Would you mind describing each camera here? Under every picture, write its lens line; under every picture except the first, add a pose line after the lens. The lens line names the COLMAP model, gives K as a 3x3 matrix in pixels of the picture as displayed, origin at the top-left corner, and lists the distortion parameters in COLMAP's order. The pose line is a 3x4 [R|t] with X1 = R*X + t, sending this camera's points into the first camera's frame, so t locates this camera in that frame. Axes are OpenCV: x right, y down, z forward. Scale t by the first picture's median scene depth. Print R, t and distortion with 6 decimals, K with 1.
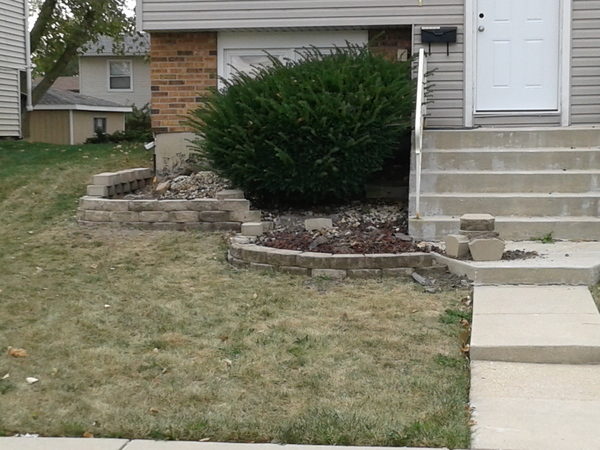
lens RADIAL K [[1253.3, 0, 300.0], [0, 1253.3, 225.0], [0, 0, 1]] dist [0.140440, 0.464846]
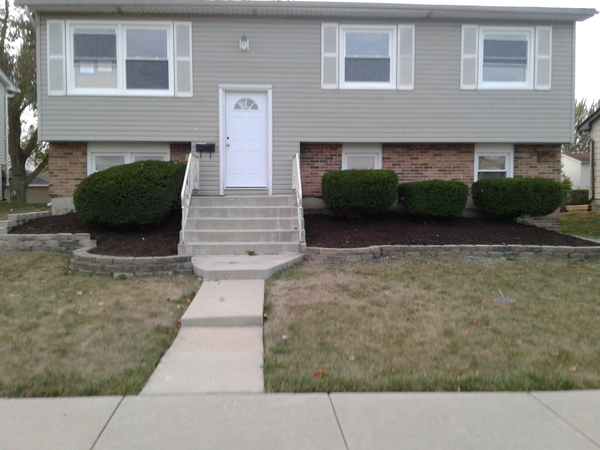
lens RADIAL K [[567.2, 0, 301.5], [0, 567.2, 247.4], [0, 0, 1]] dist [0.080566, -0.009312]
pose [[0.983147, -0.011948, 0.182428, 0.093996], [0.010260, 0.999895, 0.010196, -0.005224], [-0.182531, -0.008152, 0.983166, 0.116330]]
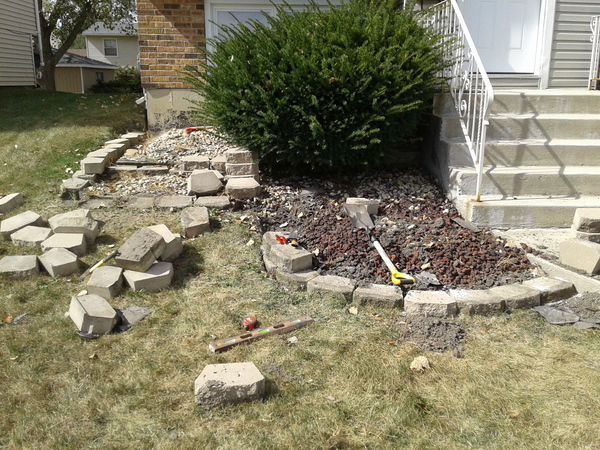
lens RADIAL K [[519.0, 0, 301.2], [0, 519.0, 241.5], [0, 0, 1]] dist [0.010384, 0.001460]
pose [[0.981956, -0.041103, 0.184588, -0.078900], [-0.001043, 0.974902, 0.222634, -0.049859], [-0.189106, -0.218810, 0.957268, 0.578800]]
